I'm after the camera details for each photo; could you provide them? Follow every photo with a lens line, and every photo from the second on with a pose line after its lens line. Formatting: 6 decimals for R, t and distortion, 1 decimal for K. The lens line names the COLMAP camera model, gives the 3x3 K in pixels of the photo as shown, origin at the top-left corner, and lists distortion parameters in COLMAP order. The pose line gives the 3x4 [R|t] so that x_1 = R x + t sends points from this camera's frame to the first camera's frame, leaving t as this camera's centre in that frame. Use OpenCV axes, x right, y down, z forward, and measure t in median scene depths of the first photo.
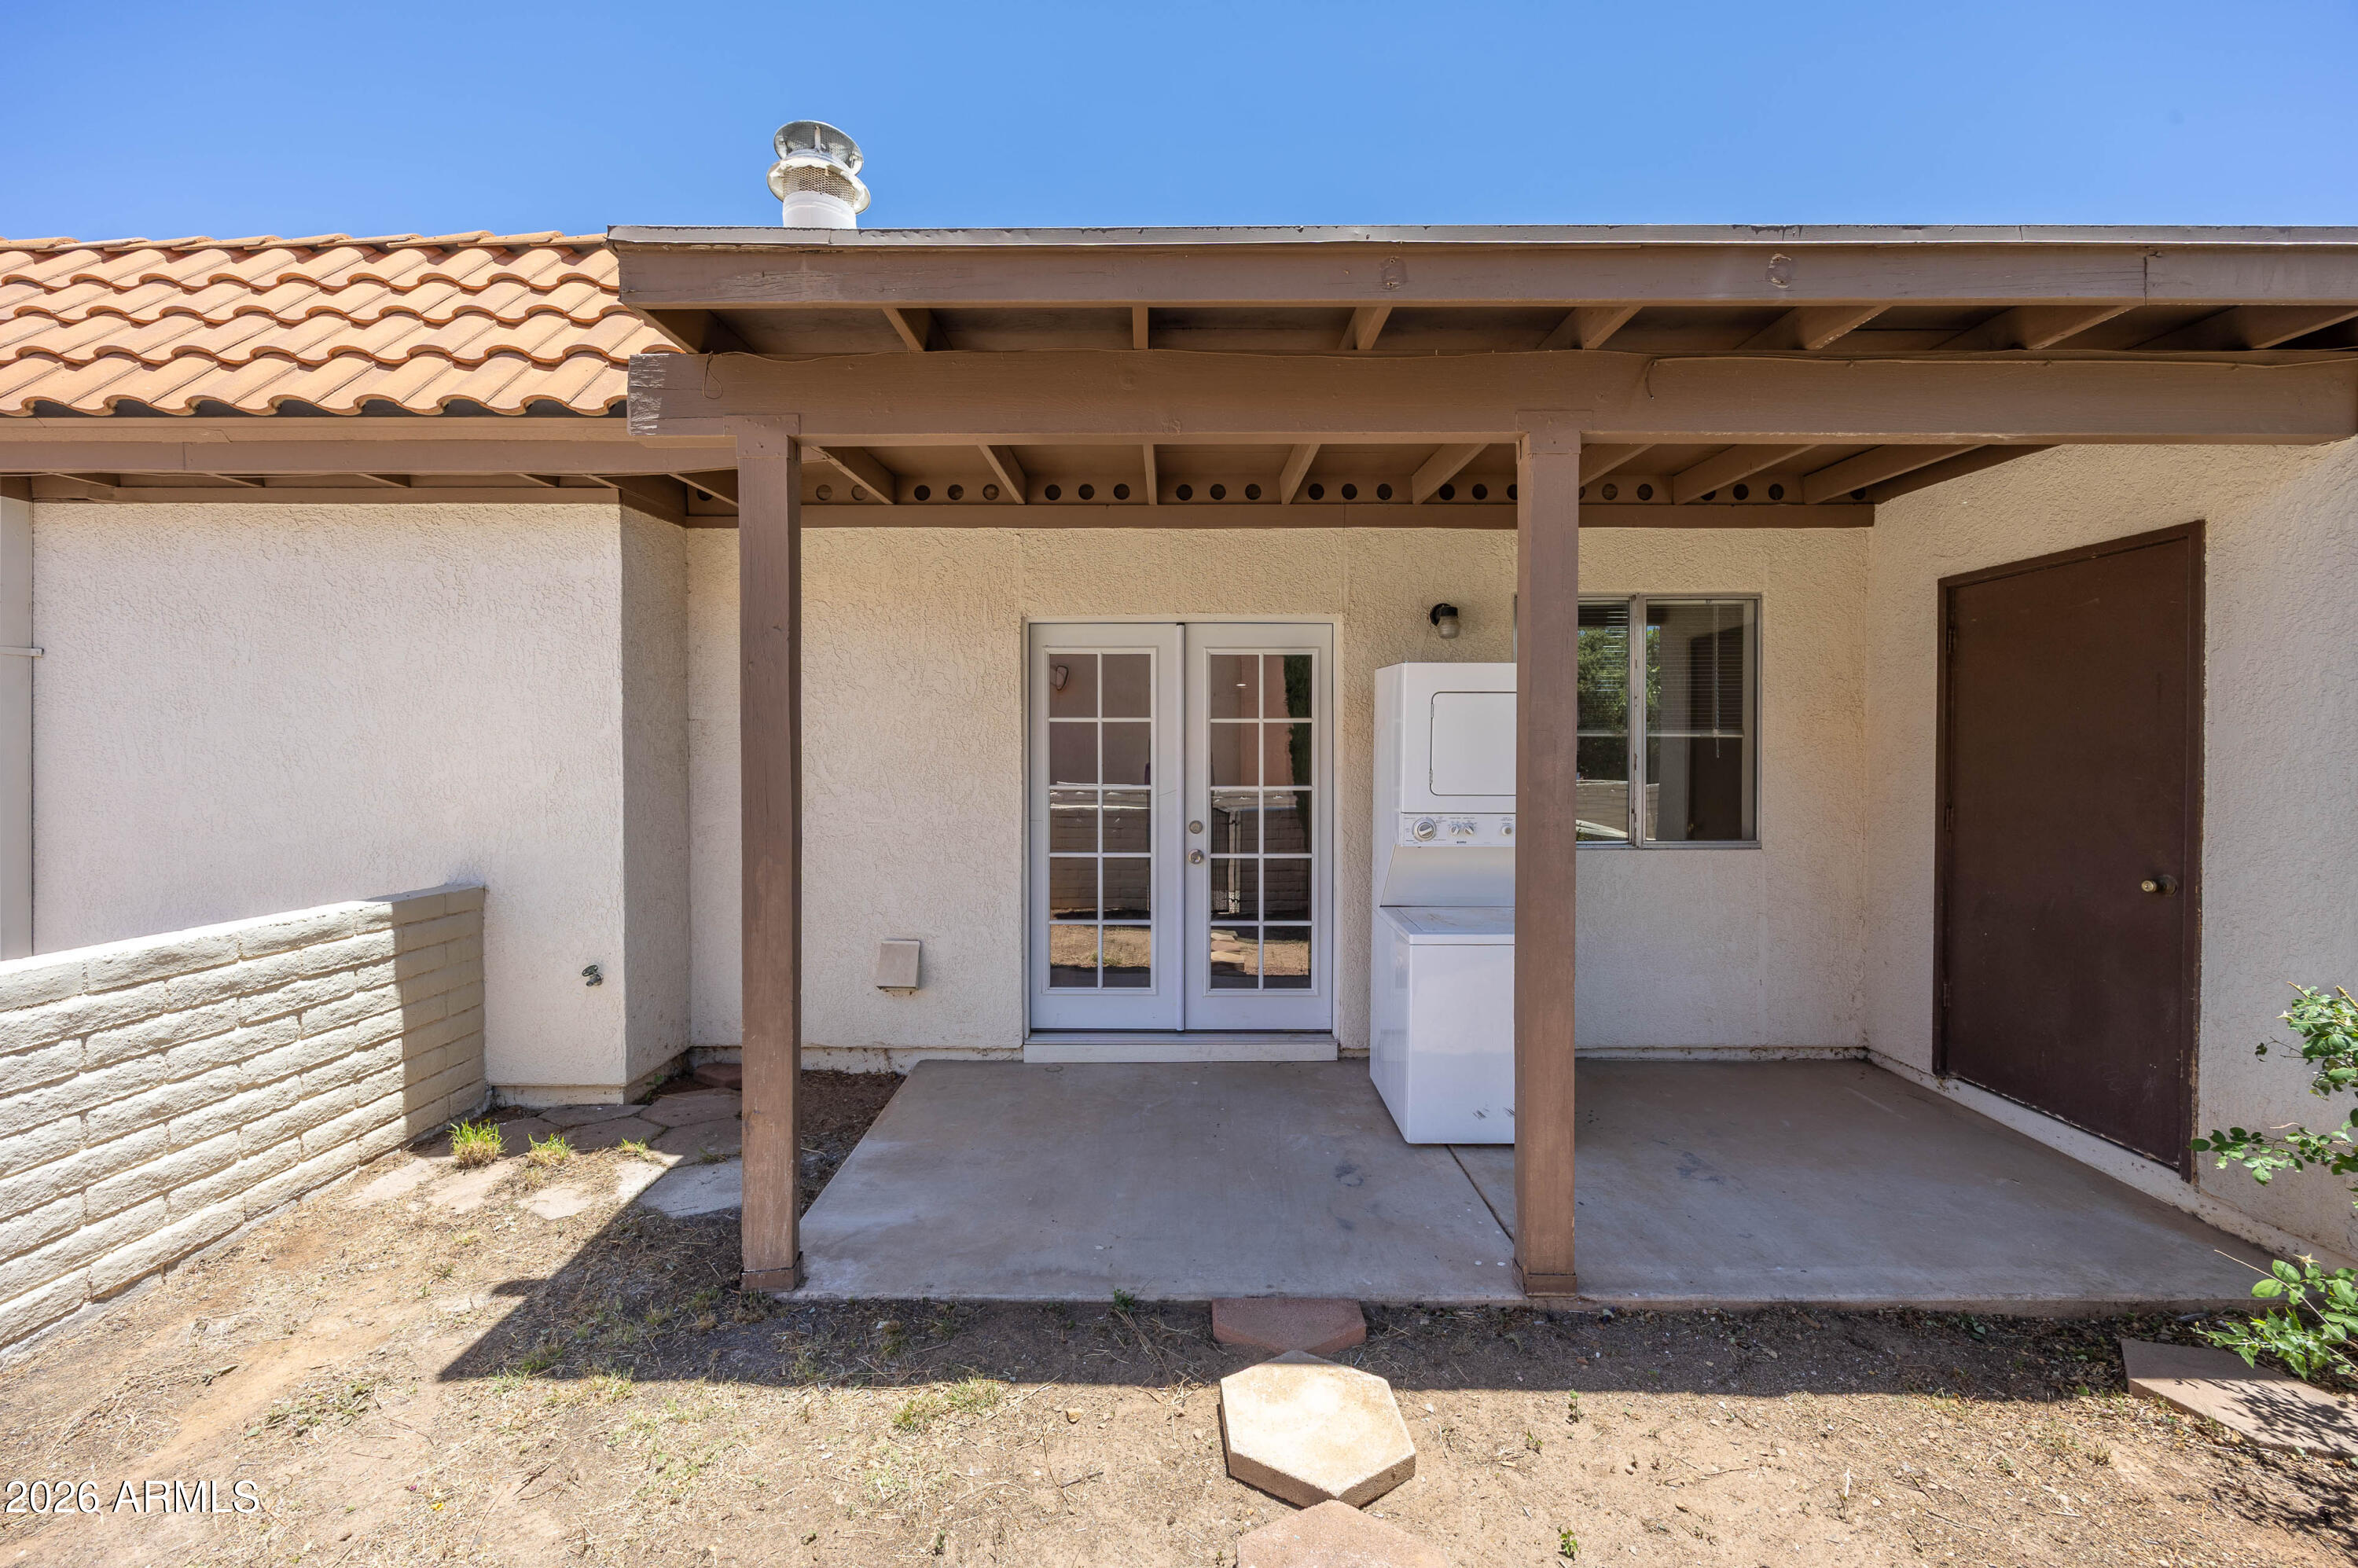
lens RADIAL K [[931.1, 0, 1176.0], [0, 931.1, 770.3], [0, 0, 1]] dist [-0.008104, 0.000823]
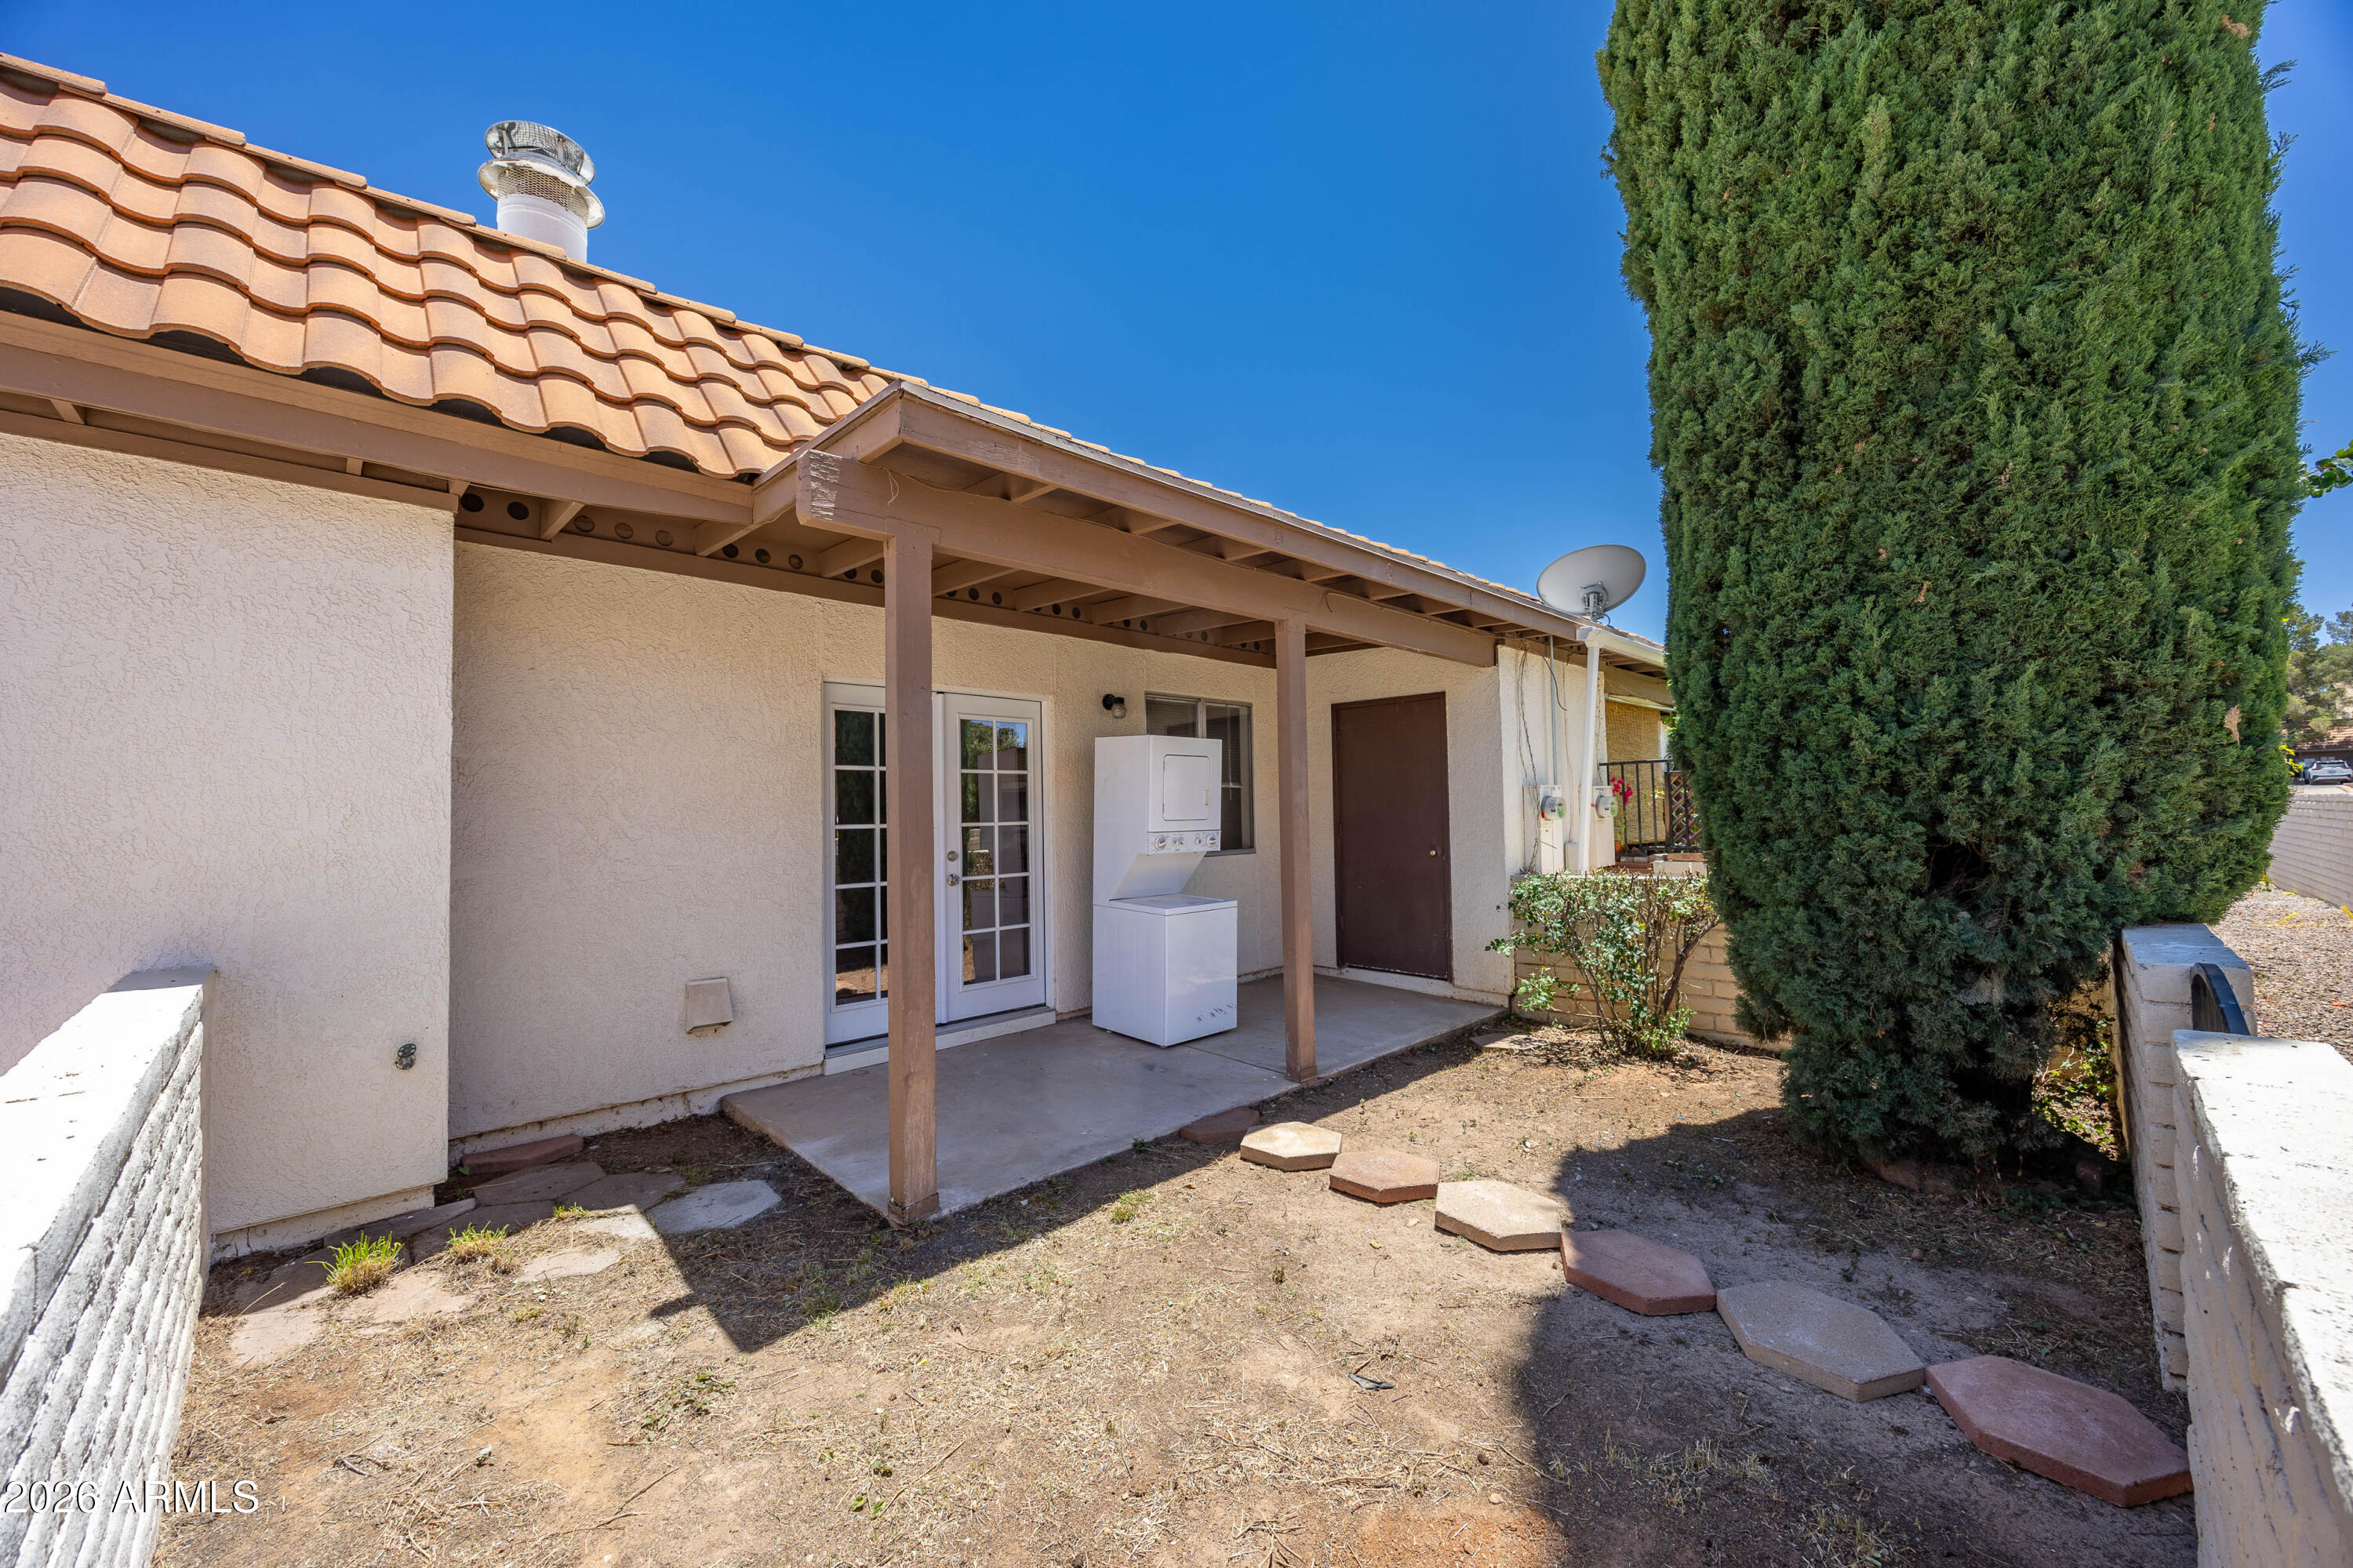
lens RADIAL K [[929.2, 0, 1173.7], [0, 929.2, 783.0], [0, 0, 1]] dist [-0.008104, 0.000823]
pose [[0.700837, 0.011703, 0.713226, -0.881801], [0.028182, 0.998630, -0.044079, 0.035451], [-0.712765, 0.050992, 0.699547, -0.112871]]
